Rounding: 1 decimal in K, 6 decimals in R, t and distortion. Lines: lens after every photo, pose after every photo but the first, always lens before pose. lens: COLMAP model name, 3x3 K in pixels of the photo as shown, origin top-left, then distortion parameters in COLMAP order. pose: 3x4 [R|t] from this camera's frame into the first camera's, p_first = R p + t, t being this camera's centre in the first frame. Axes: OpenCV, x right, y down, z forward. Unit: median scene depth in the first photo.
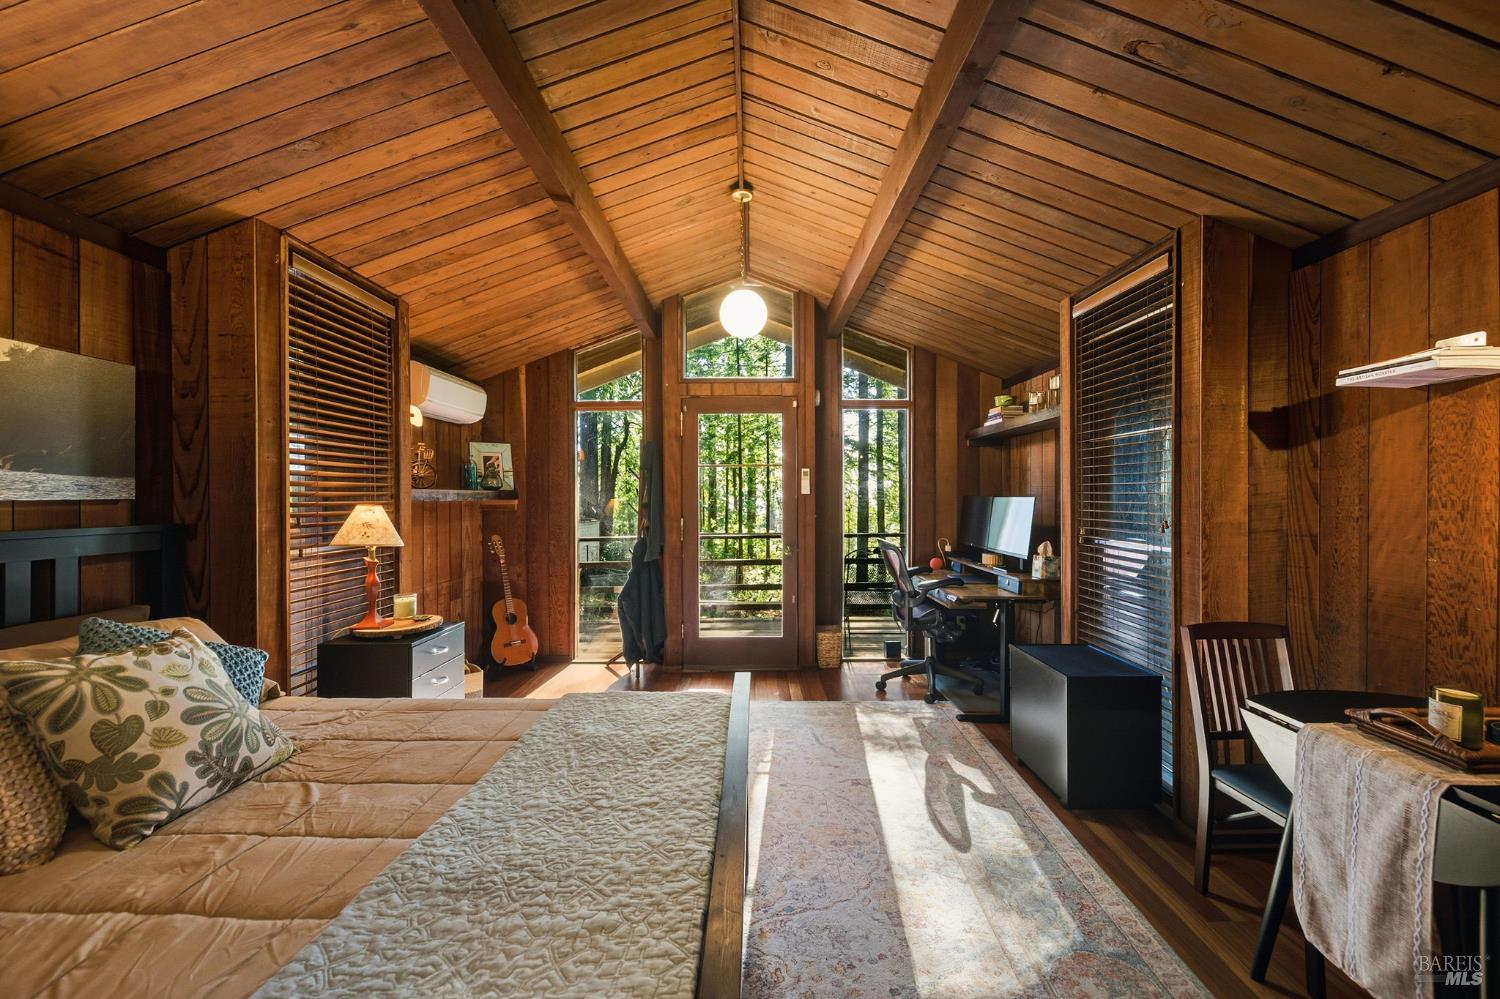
lens RADIAL K [[622.5, 0, 750.0], [0, 622.5, 499.5], [0, 0, 1]] dist [0.000644, -0.000125]
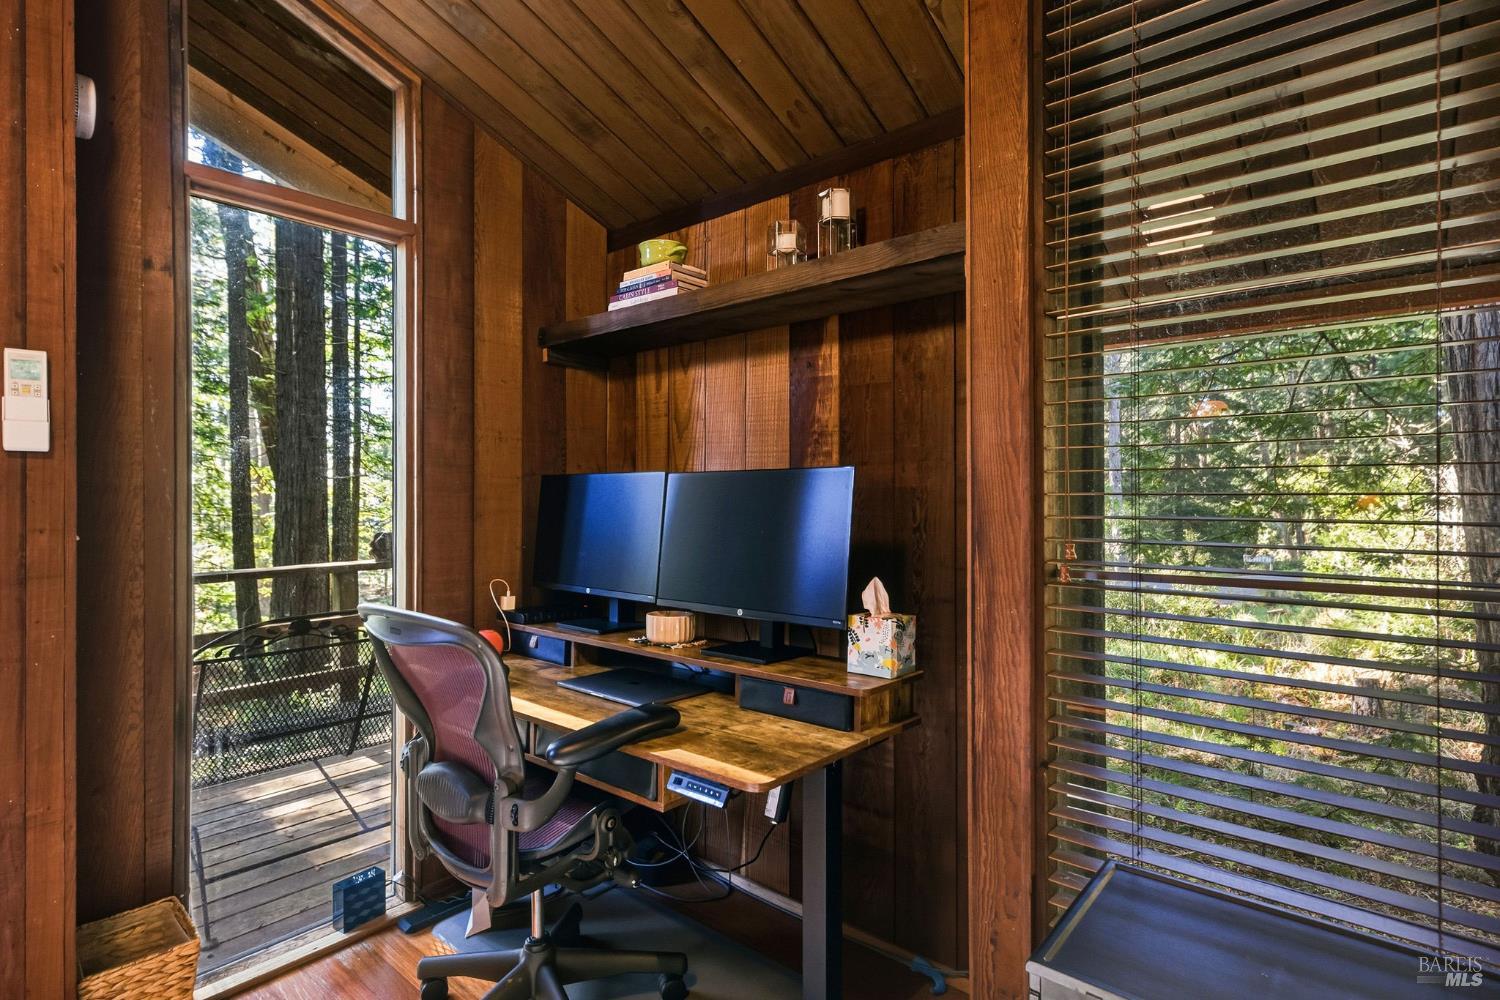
lens RADIAL K [[747.0, 0, 750.0], [0, 747.0, 500.0], [0, 0, 1]] dist [0.010569, -0.000224]
pose [[0.651735, 0.000707, 0.758446, 0.046819], [0.004546, 0.999978, -0.004838, 0.014331], [-0.758433, 0.006601, 0.651718, 0.554536]]
